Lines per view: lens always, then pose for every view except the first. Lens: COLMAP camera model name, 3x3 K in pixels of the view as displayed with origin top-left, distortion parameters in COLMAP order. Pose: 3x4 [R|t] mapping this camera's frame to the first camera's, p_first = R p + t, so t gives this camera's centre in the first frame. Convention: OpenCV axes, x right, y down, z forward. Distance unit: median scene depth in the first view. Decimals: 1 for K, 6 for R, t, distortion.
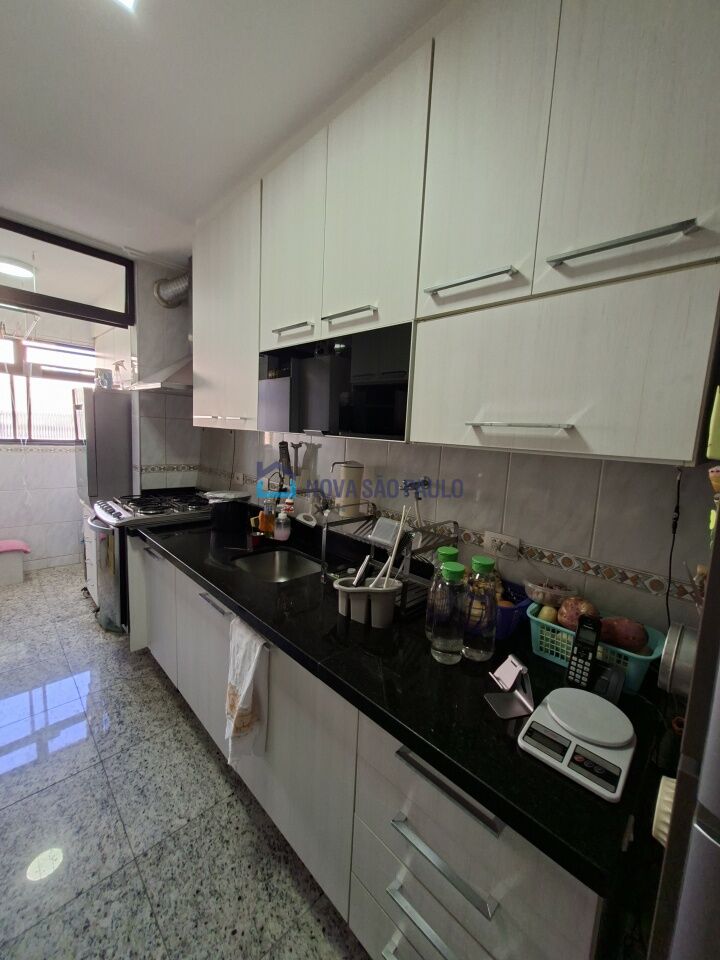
lens RADIAL K [[378.8, 0, 361.4], [0, 378.8, 477.7], [0, 0, 1]] dist [-0.003525, -0.000540]
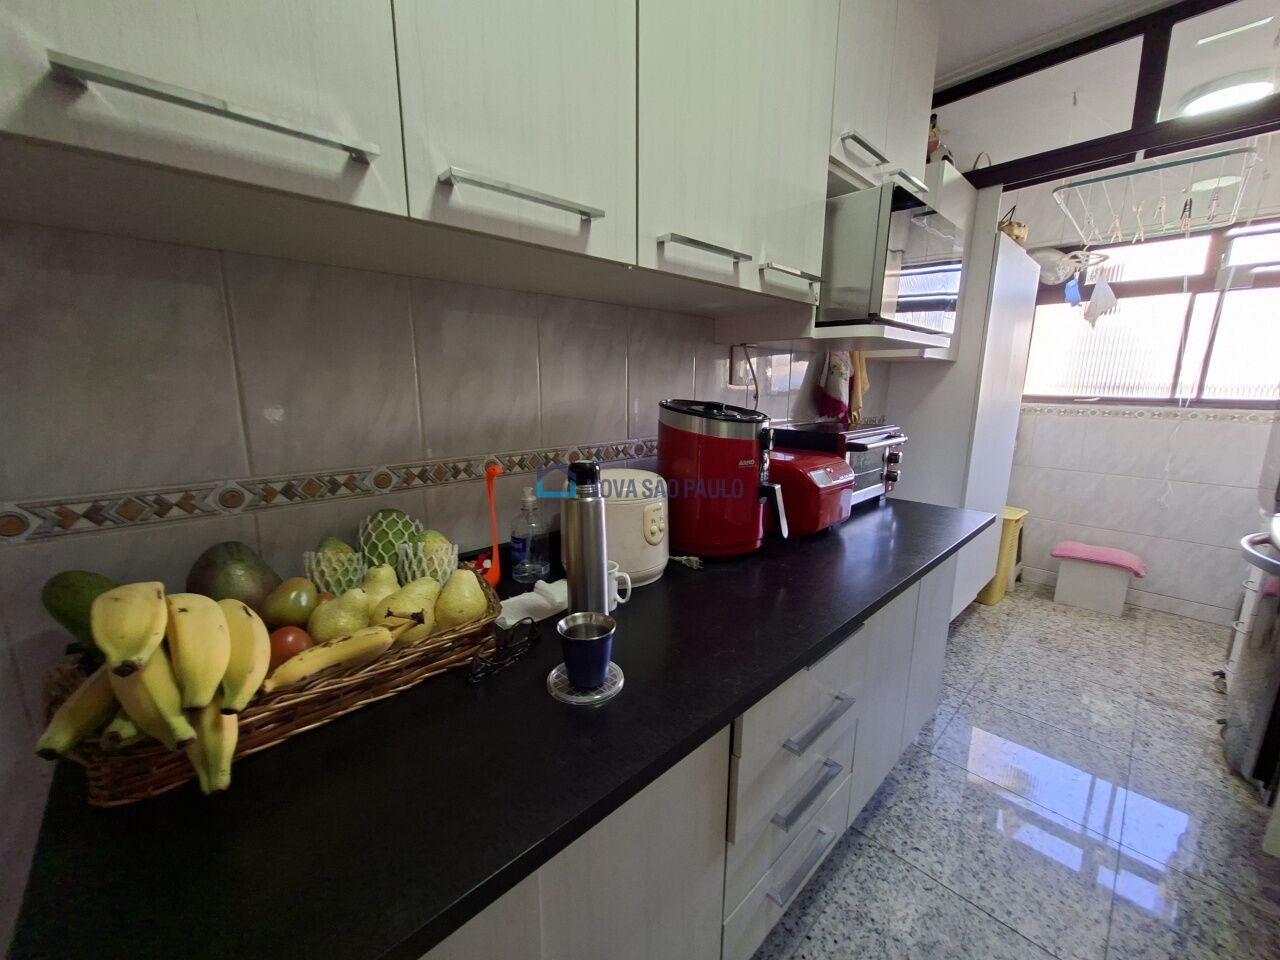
lens RADIAL K [[505.1, 0, 641.1], [0, 505.1, 483.4], [0, 0, 1]] dist [-0.003525, -0.000540]
pose [[-0.023471, 0.138118, -0.990138, -0.047772], [-0.128341, 0.981799, 0.139997, 0.033694], [0.991452, 0.130361, -0.005318, 0.148763]]
